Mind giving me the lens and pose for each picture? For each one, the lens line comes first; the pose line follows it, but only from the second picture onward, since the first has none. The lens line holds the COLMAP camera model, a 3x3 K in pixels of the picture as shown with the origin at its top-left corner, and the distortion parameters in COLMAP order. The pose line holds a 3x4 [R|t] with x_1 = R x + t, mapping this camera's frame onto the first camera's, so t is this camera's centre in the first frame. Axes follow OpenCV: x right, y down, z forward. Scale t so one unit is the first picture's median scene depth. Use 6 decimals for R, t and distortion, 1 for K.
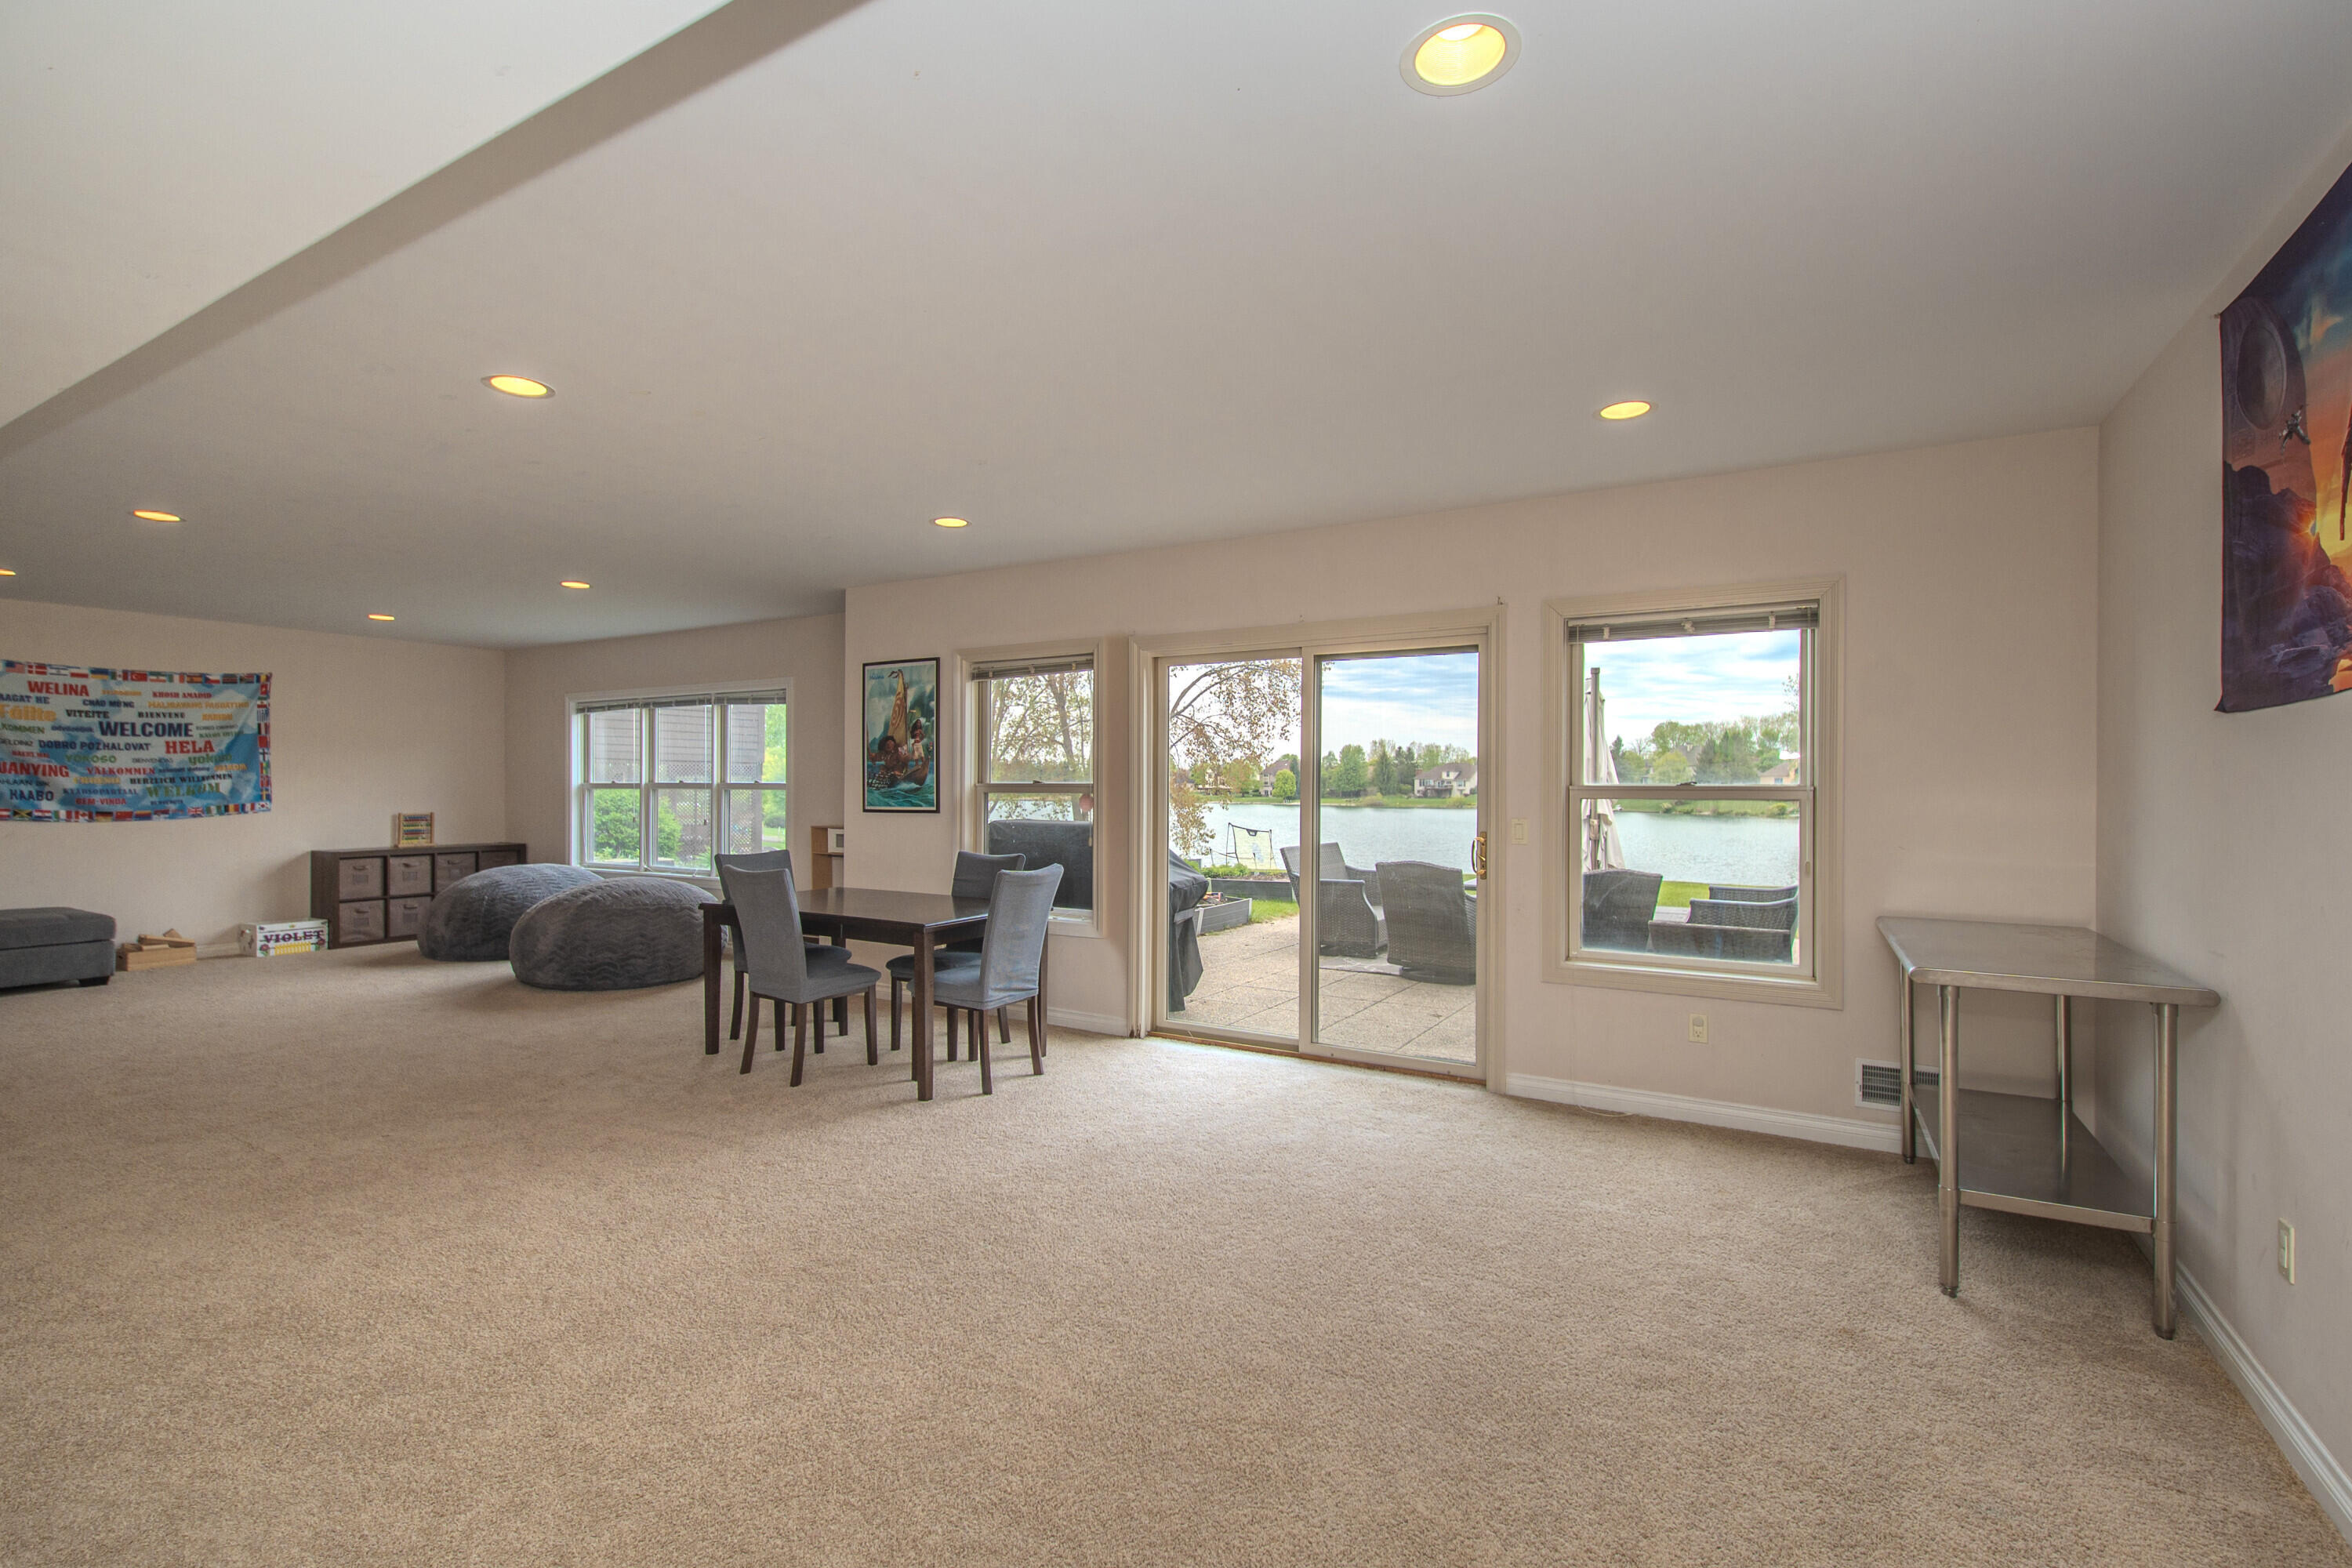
lens RADIAL K [[1057.1, 0, 1172.6], [0, 1057.1, 791.2], [0, 0, 1]] dist [-0.002856, -0.001654]
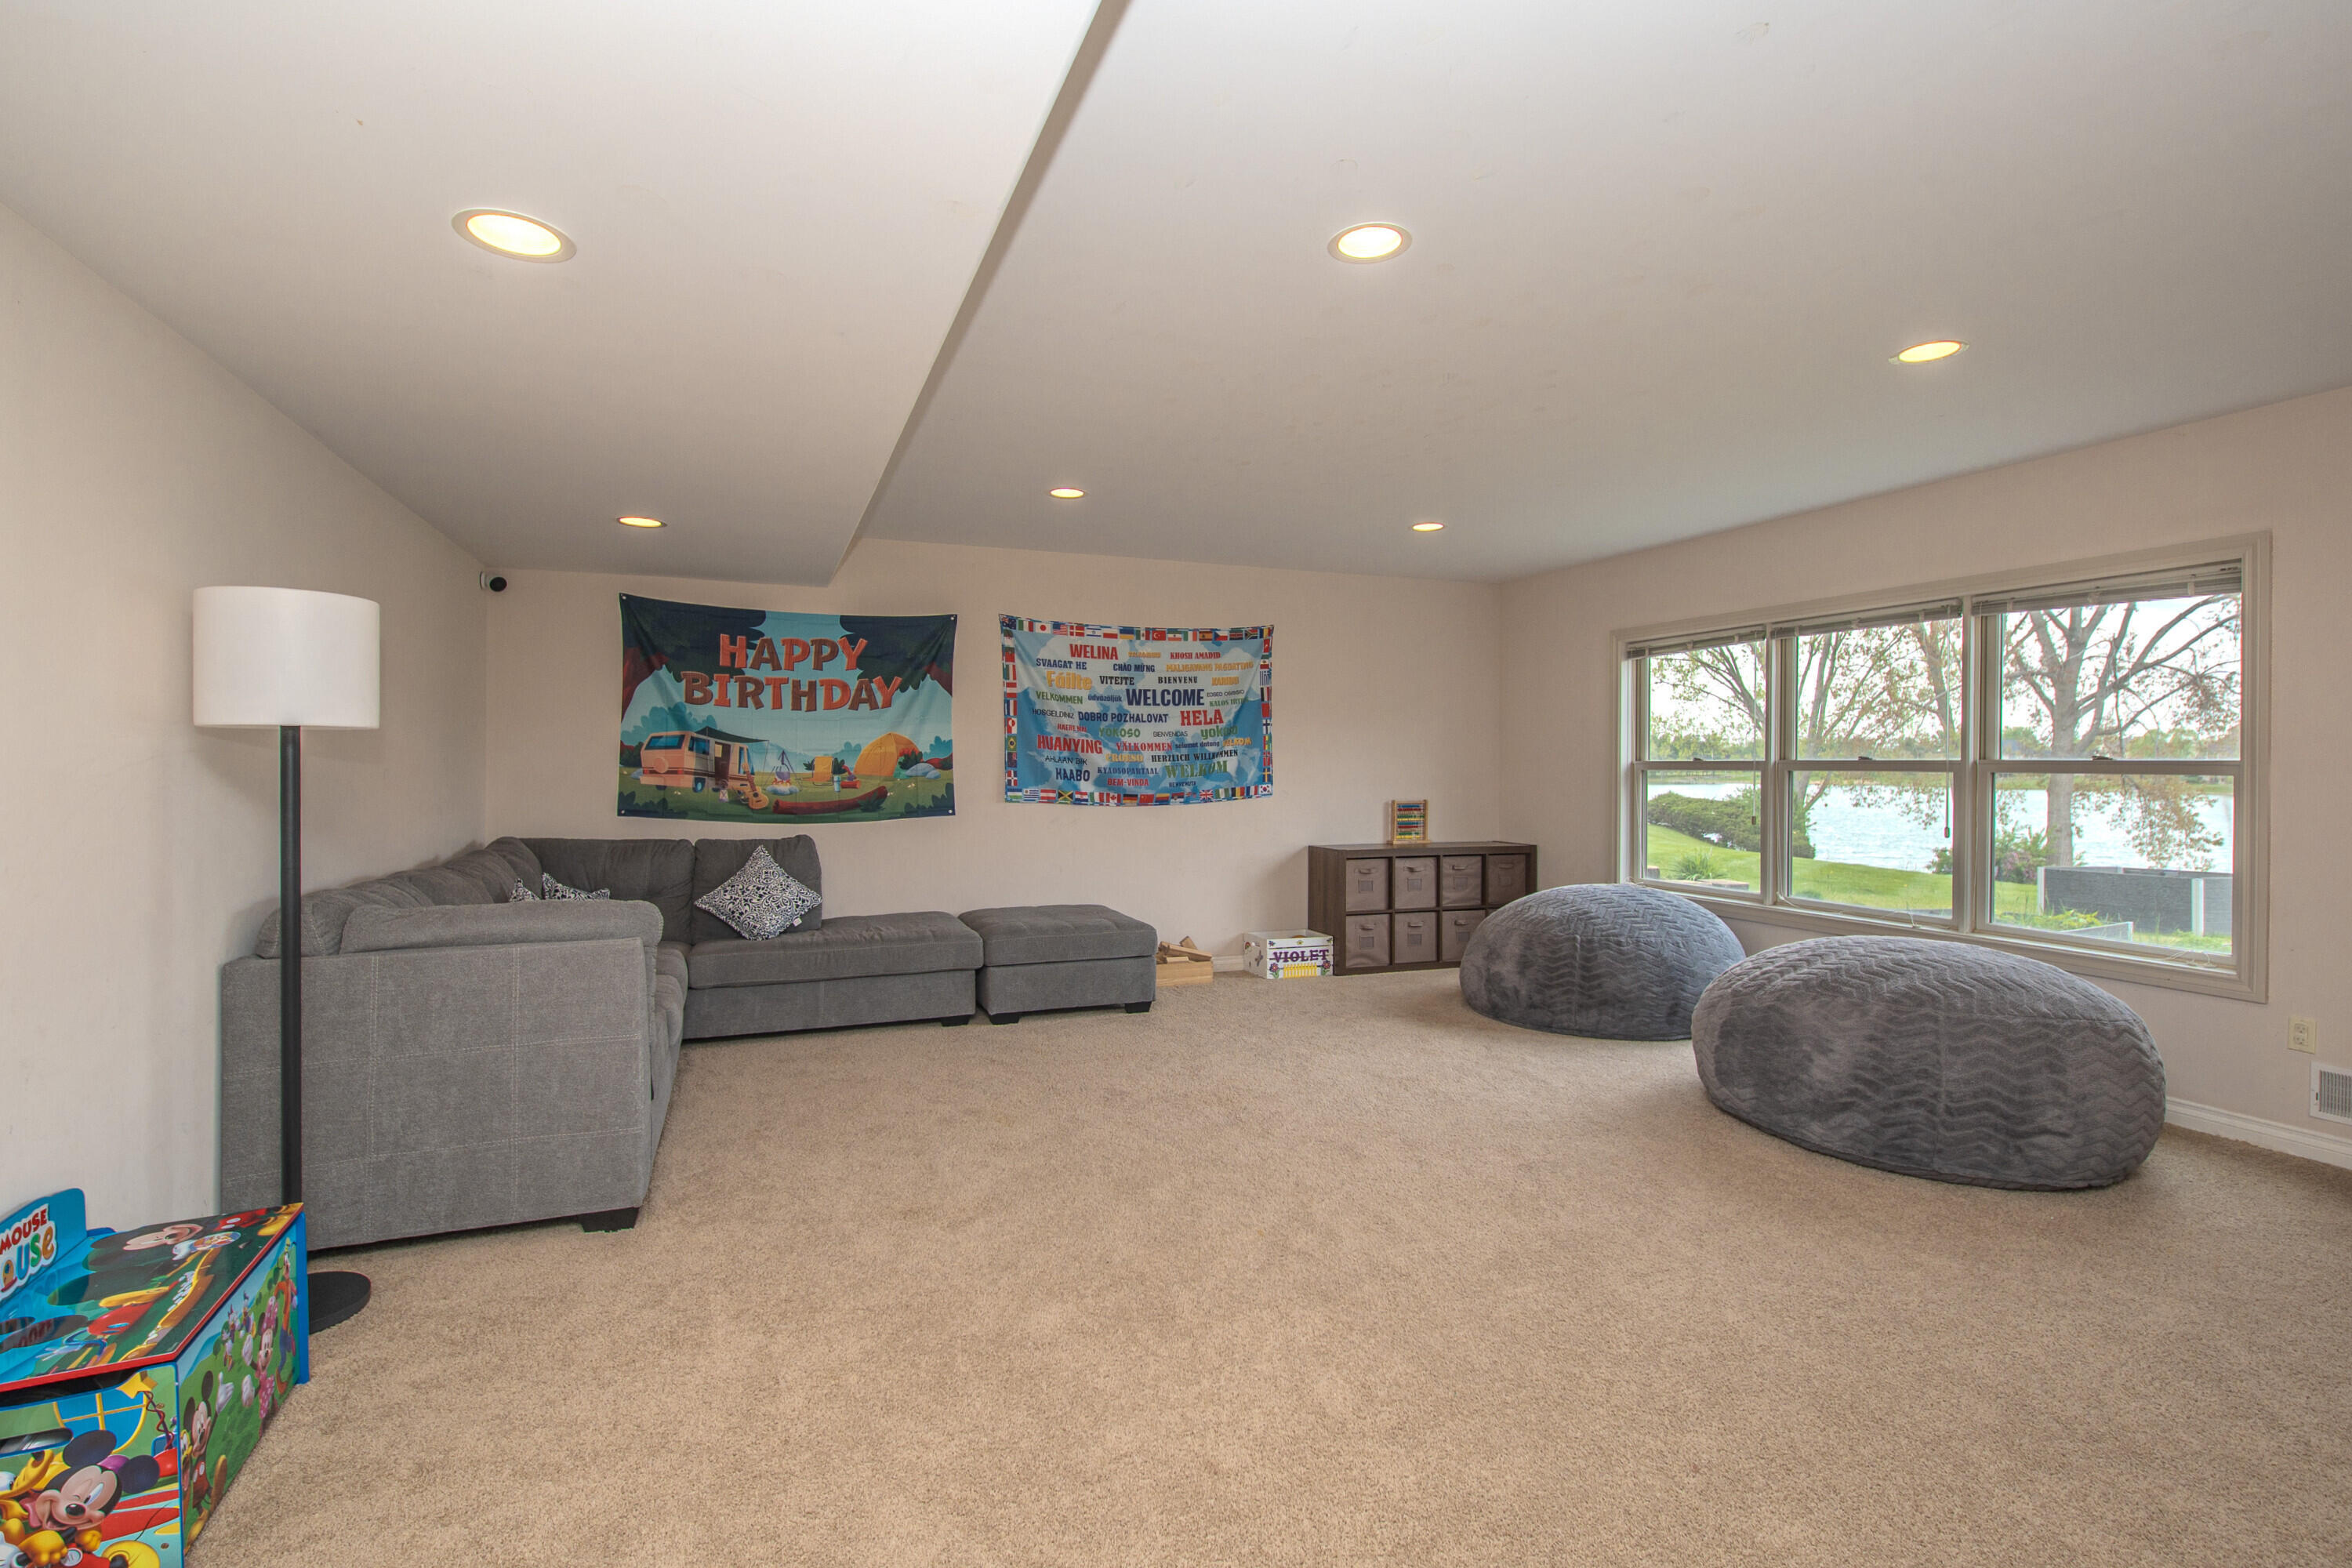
lens RADIAL K [[1034.6, 0, 1145.7], [0, 1034.6, 781.6], [0, 0, 1]] dist [0.011112, -0.007947]
pose [[0.781707, 0.011575, -0.623539, -0.462194], [-0.005642, 0.999918, 0.011489, -0.000657], [0.623620, -0.005463, 0.781708, 0.336626]]
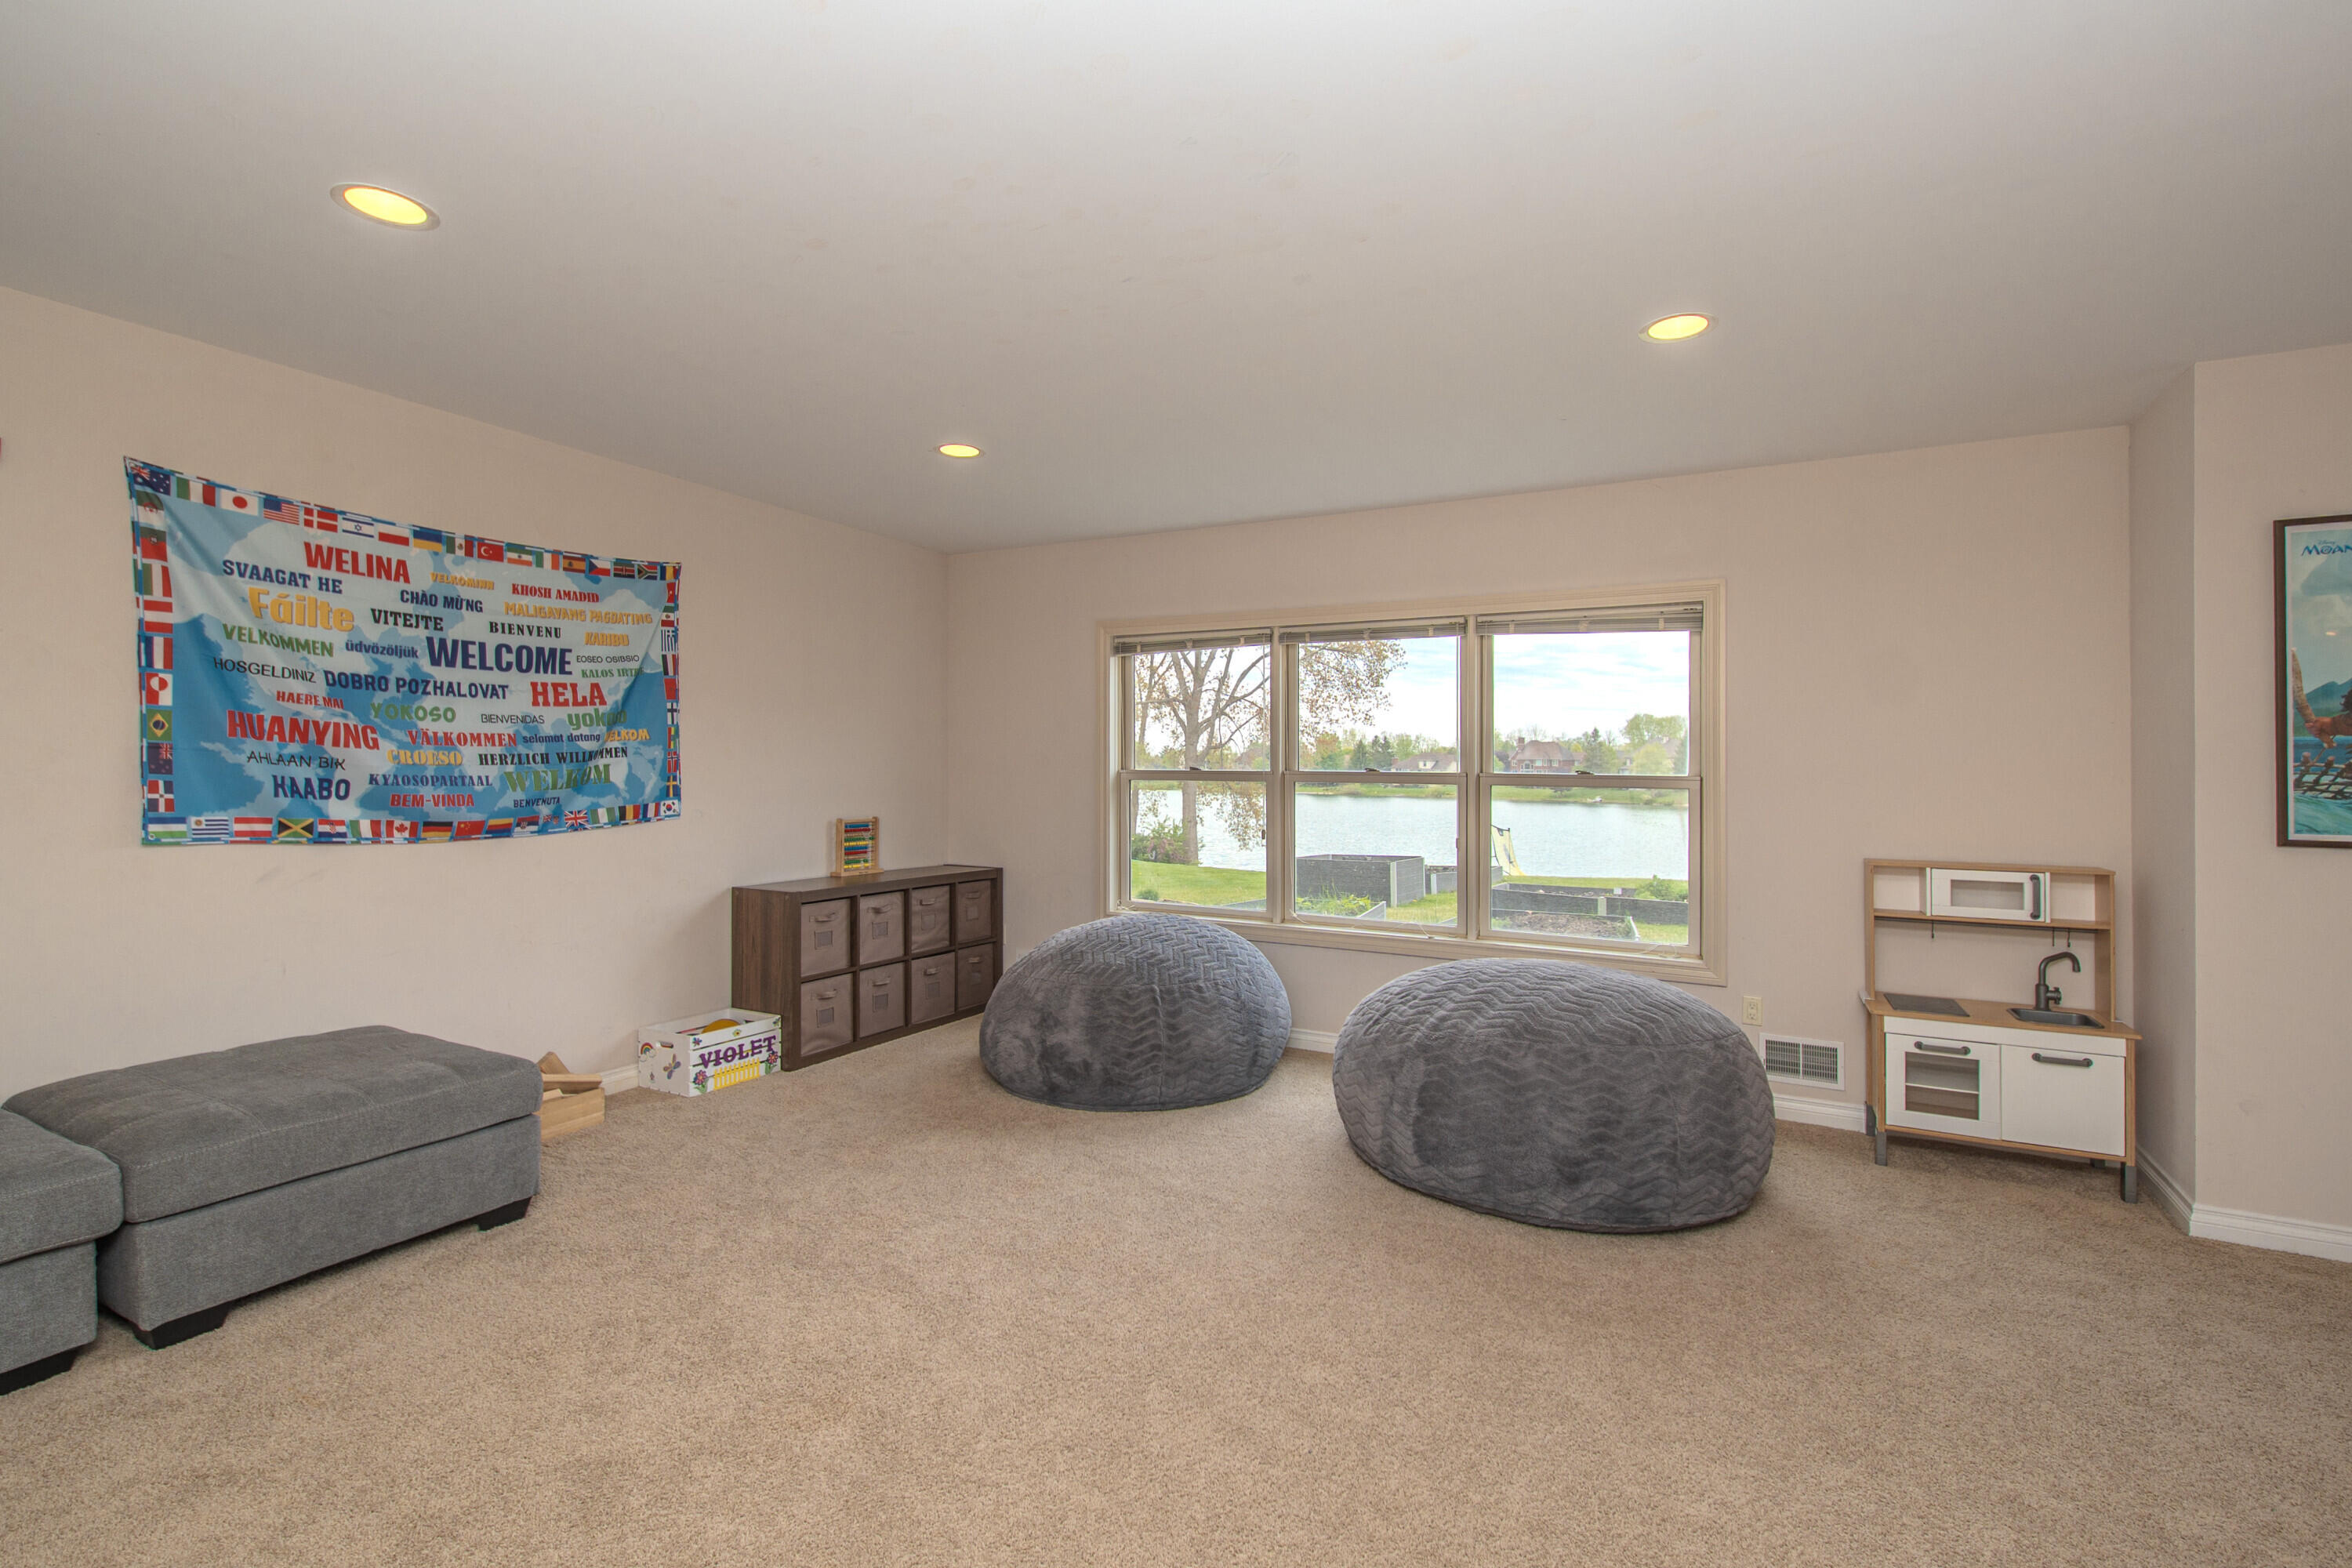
lens RADIAL K [[1034.6, 0, 1145.7], [0, 1034.6, 781.6], [0, 0, 1]] dist [0.011112, -0.007947]
pose [[0.999035, 0.009488, 0.042877, -0.677863], [-0.009653, 0.999947, 0.003626, -0.003919], [-0.042840, -0.004037, 0.999074, 0.483072]]
